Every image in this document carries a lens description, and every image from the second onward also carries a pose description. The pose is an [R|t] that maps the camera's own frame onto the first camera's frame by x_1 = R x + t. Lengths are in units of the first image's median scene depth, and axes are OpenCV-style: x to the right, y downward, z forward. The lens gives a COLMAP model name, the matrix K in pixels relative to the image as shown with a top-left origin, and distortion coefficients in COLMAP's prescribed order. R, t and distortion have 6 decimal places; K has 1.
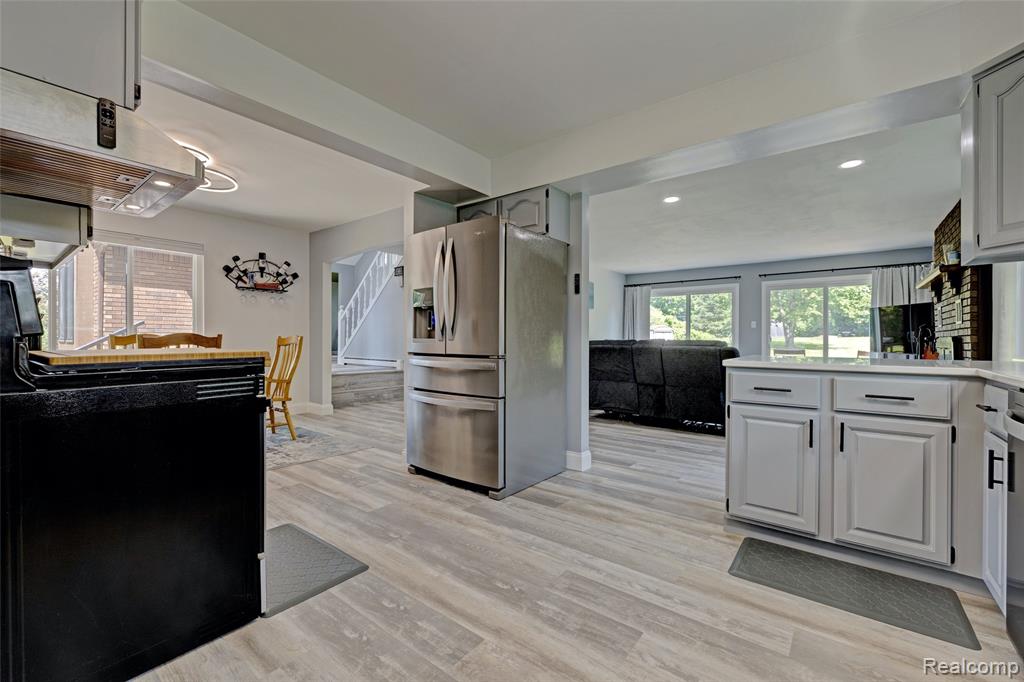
lens RADIAL K [[429.4, 0, 513.2], [0, 429.4, 339.2], [0, 0, 1]] dist [-0.001553, -0.000066]
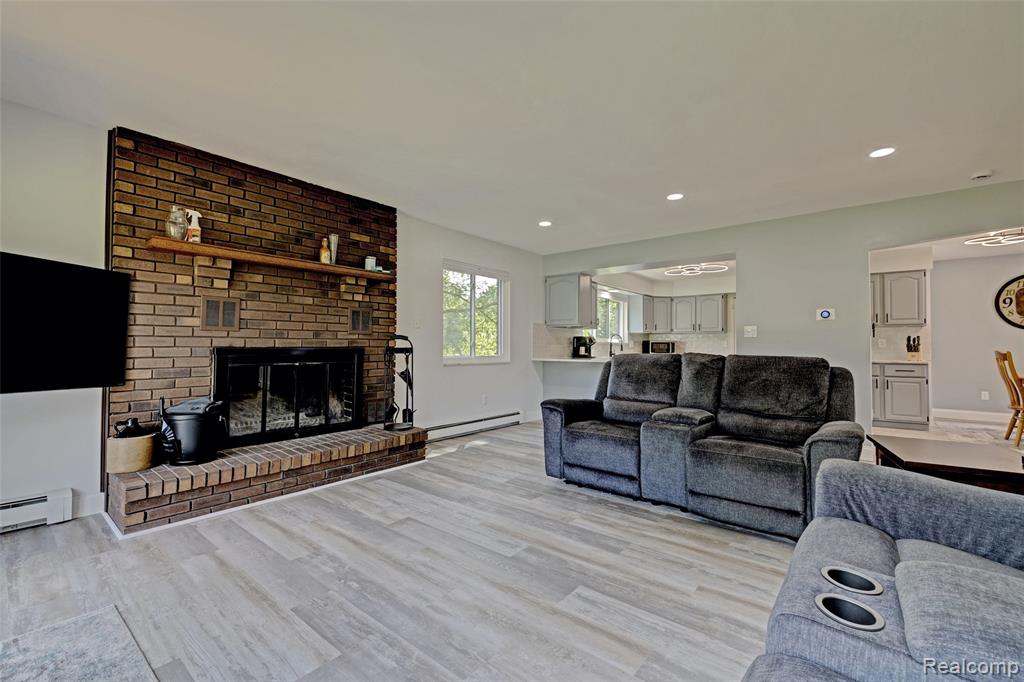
lens RADIAL K [[437.8, 0, 512.0], [0, 437.8, 341.0], [0, 0, 1]] dist [-0.000613, 0.000095]
pose [[-0.999696, -0.005421, 0.024065, 0.557821], [-0.005854, 0.999822, -0.017959, -0.005806], [-0.023963, -0.018095, -0.999549, 1.556929]]
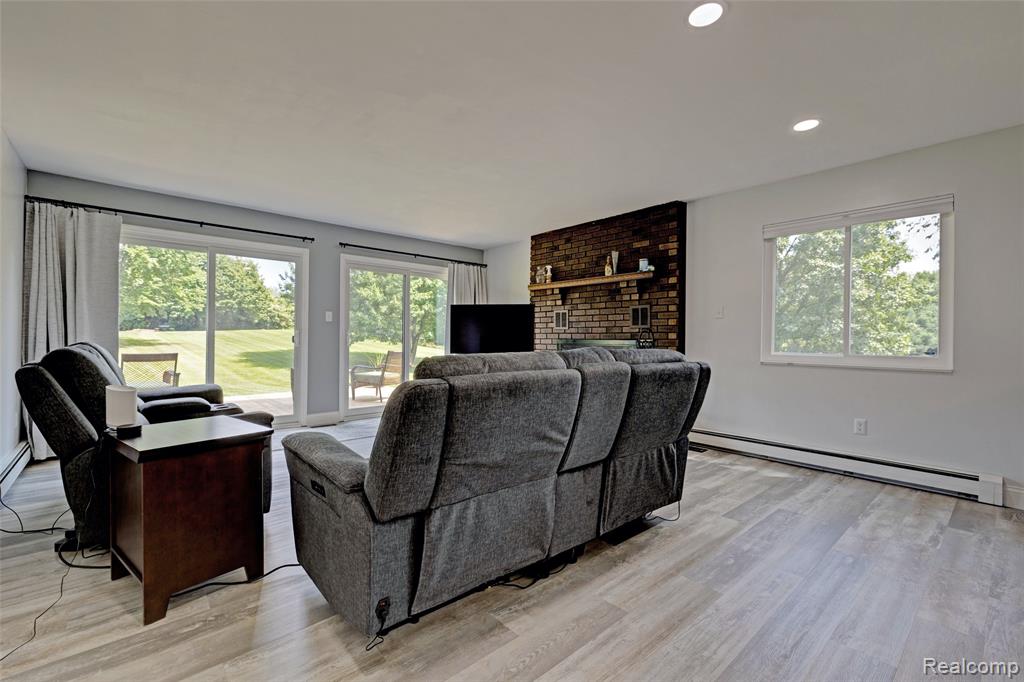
lens RADIAL K [[452.3, 0, 512.6], [0, 452.3, 338.7], [0, 0, 1]] dist [-0.001320, -0.000256]
pose [[0.192306, 0.001234, 0.981334, -0.097774], [-0.012849, 0.999917, 0.001260, -0.006666], [-0.981251, -0.012851, 0.192306, 0.878481]]
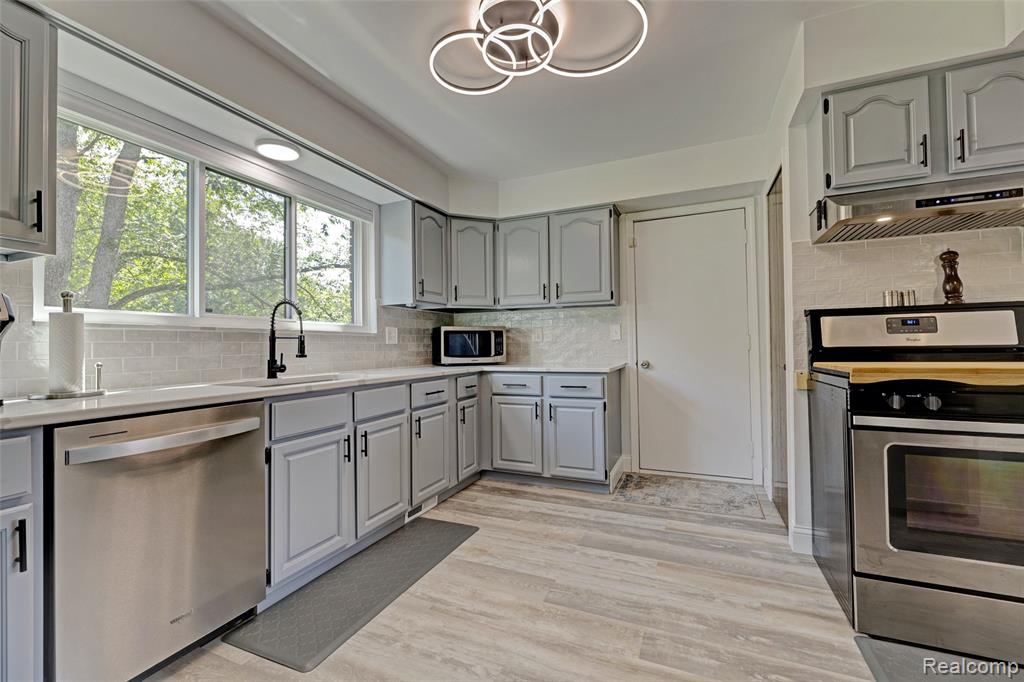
lens RADIAL K [[429.4, 0, 513.2], [0, 429.4, 339.2], [0, 0, 1]] dist [-0.001553, -0.000066]
pose [[-0.969044, 0.008792, -0.246731, 0.121816], [0.013381, 0.999767, -0.016928, -0.008619], [0.246525, -0.019706, -0.968936, 0.513504]]
